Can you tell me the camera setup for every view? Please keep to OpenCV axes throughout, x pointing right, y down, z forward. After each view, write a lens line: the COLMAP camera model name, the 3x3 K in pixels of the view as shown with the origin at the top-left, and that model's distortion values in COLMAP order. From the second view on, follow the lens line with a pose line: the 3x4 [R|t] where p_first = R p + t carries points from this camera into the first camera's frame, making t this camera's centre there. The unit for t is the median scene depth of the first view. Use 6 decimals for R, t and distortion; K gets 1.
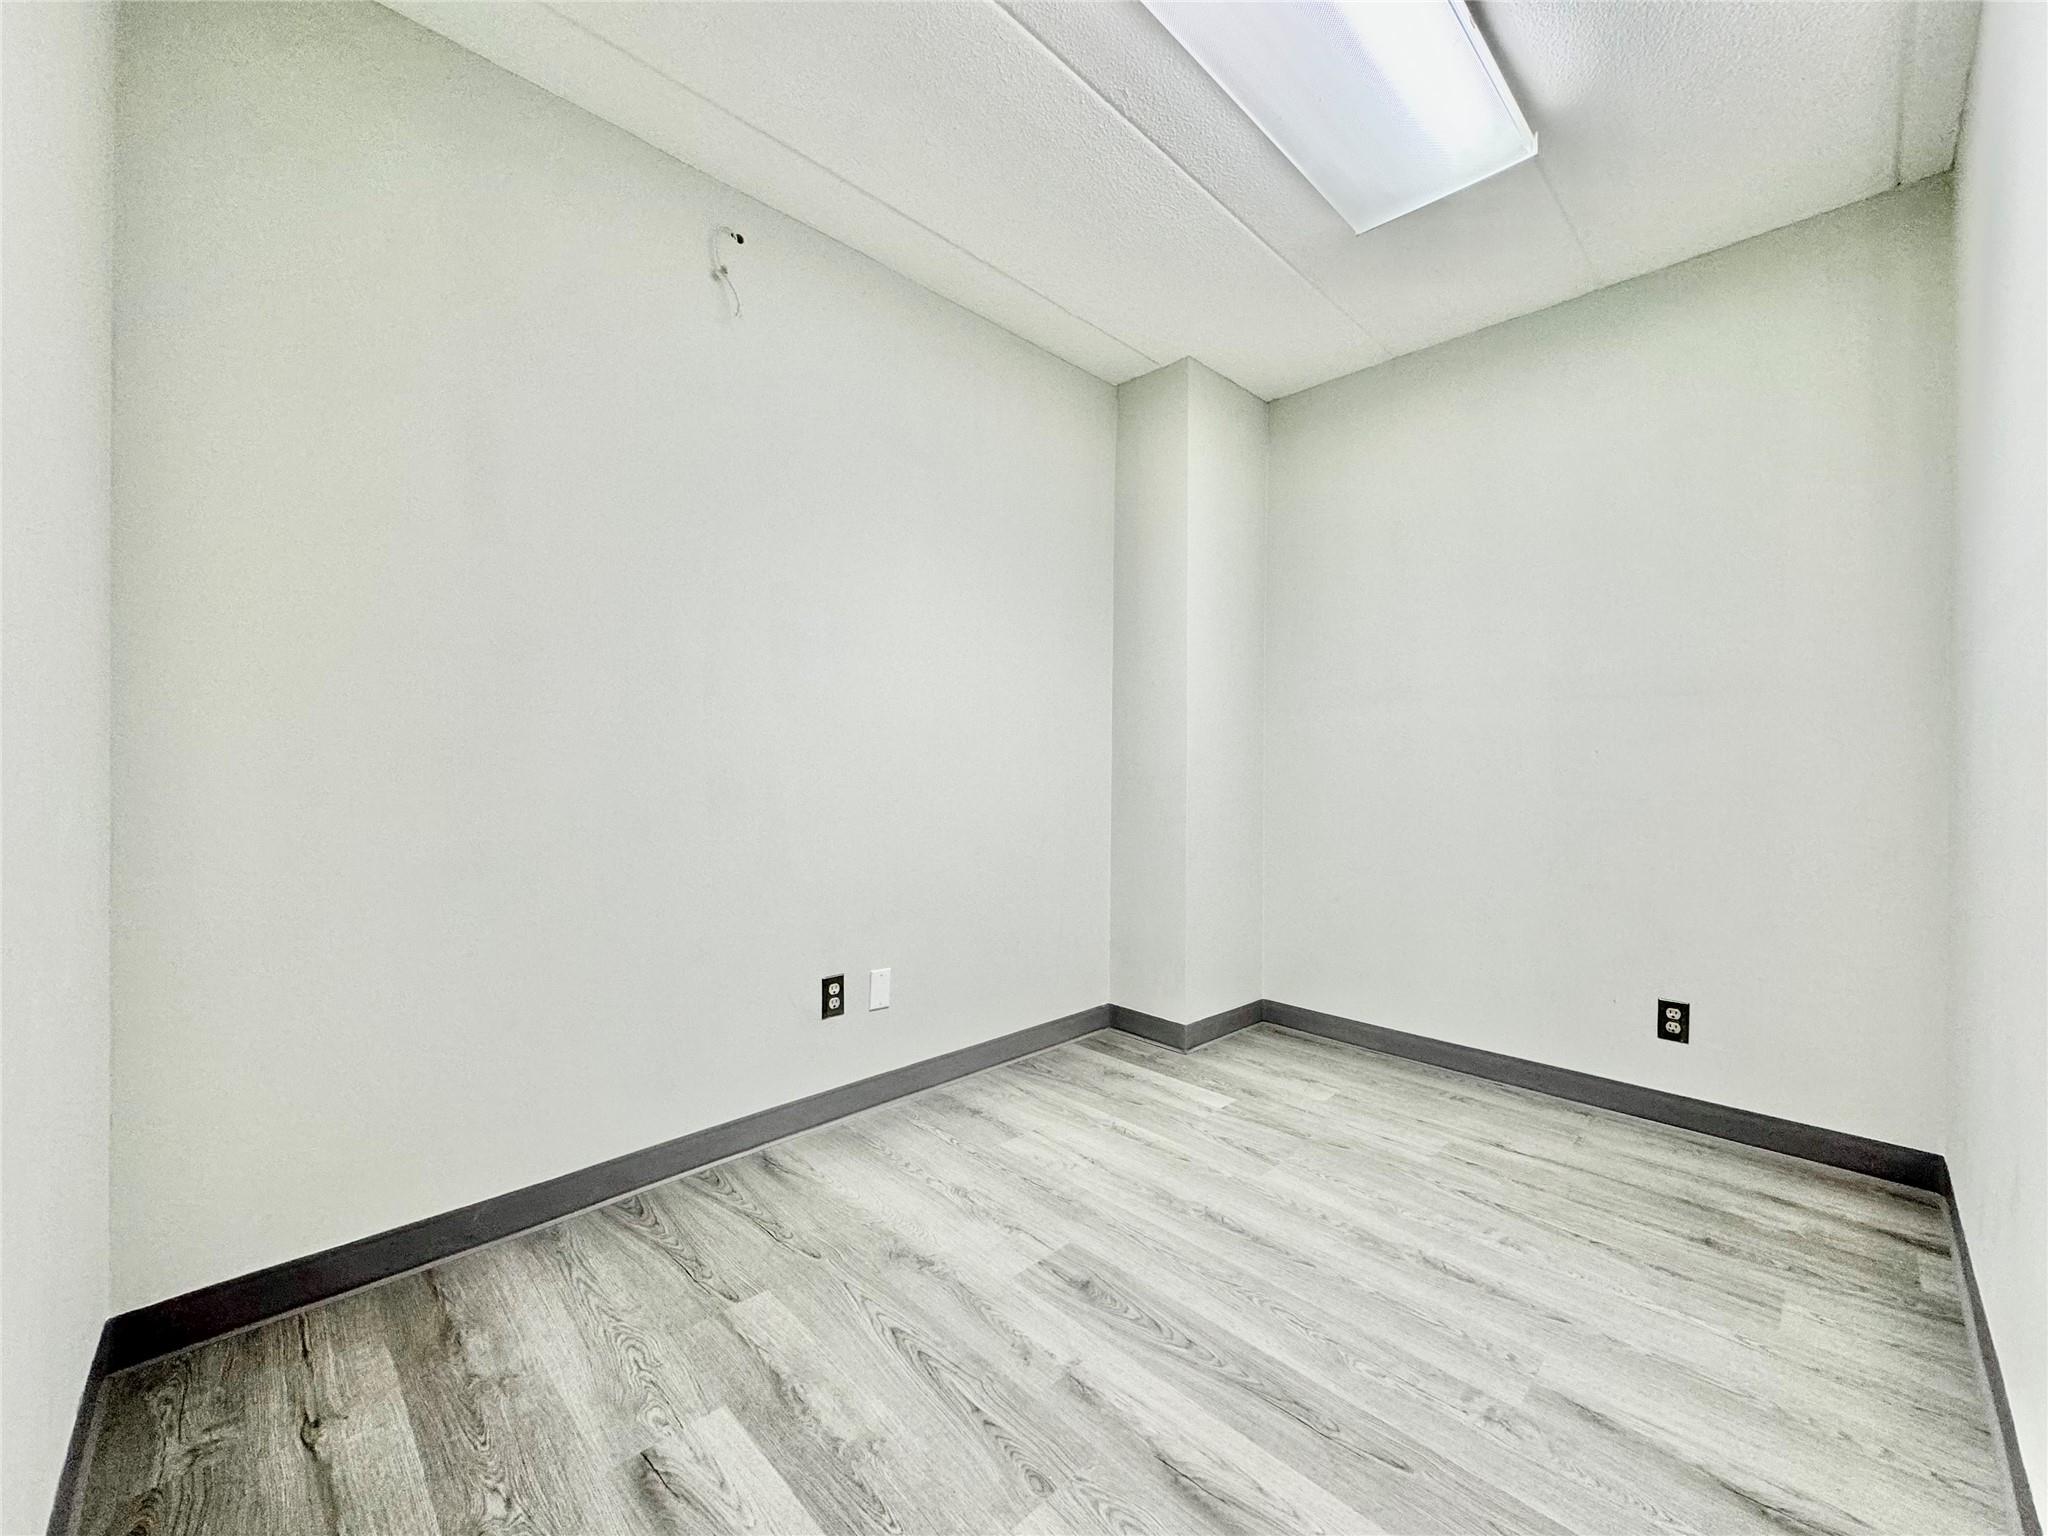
lens RADIAL K [[815.2, 0, 1028.2], [0, 815.2, 764.9], [0, 0, 1]] dist [0.004762, 0.000183]
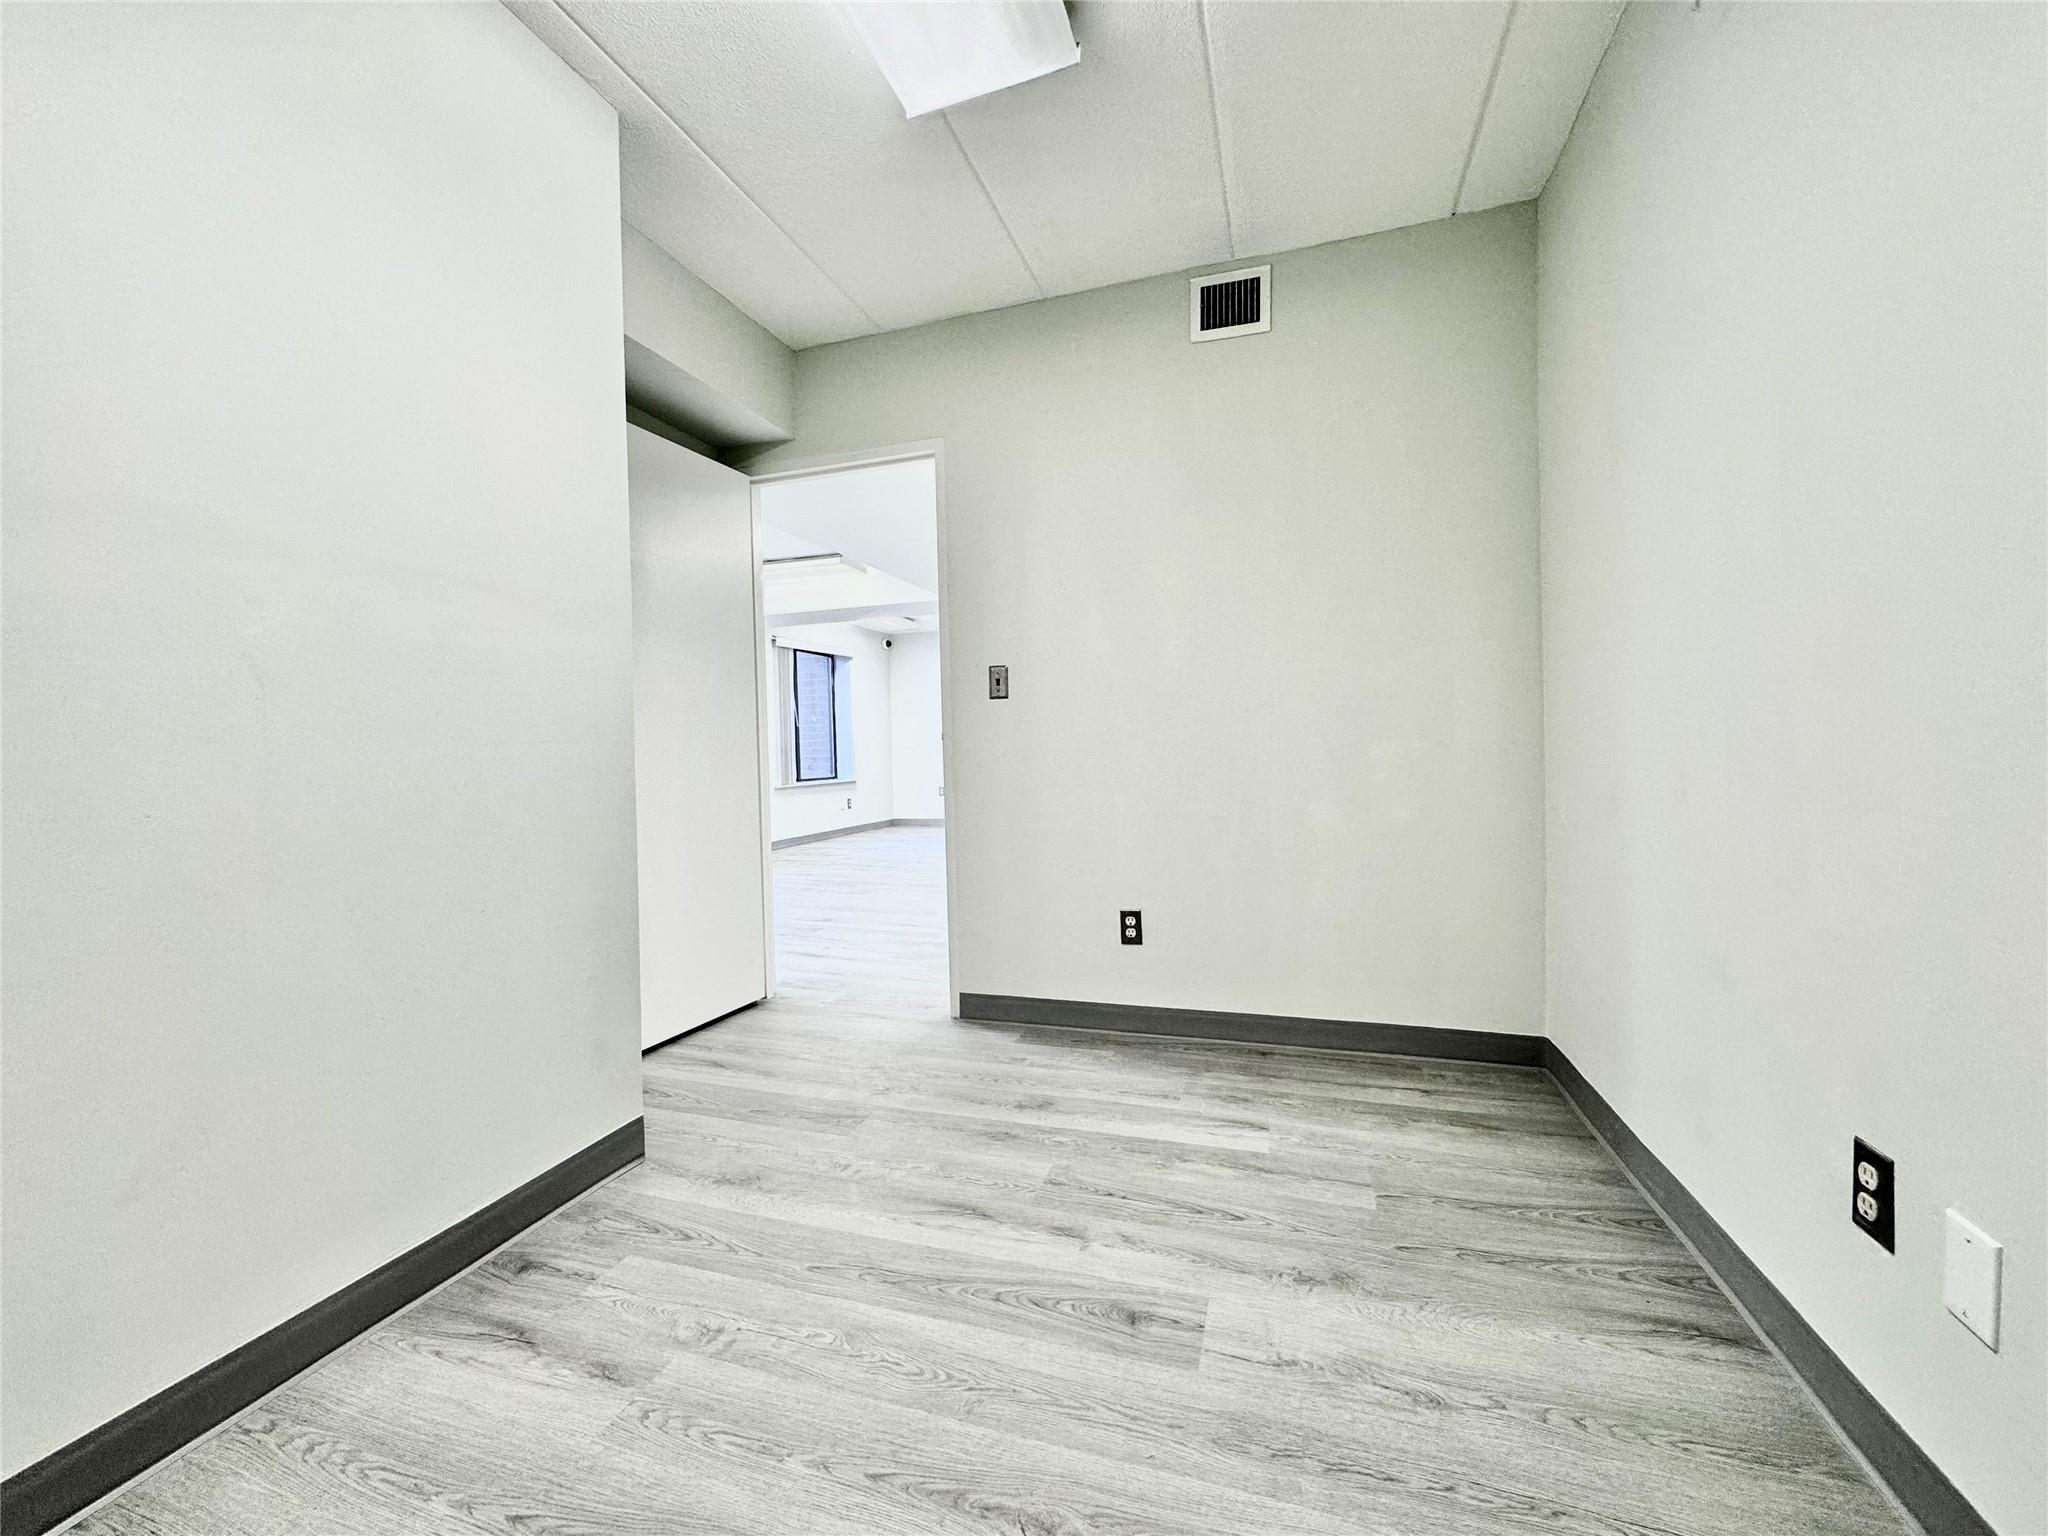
lens RADIAL K [[815.2, 0, 1015.3], [0, 815.2, 765.0], [0, 0, 1]] dist [0.004762, 0.000183]
pose [[-0.895605, 0.015496, -0.444581, 0.603080], [0.012917, 0.999878, 0.008828, 0.058917], [0.444664, 0.002164, -0.895695, 1.879177]]
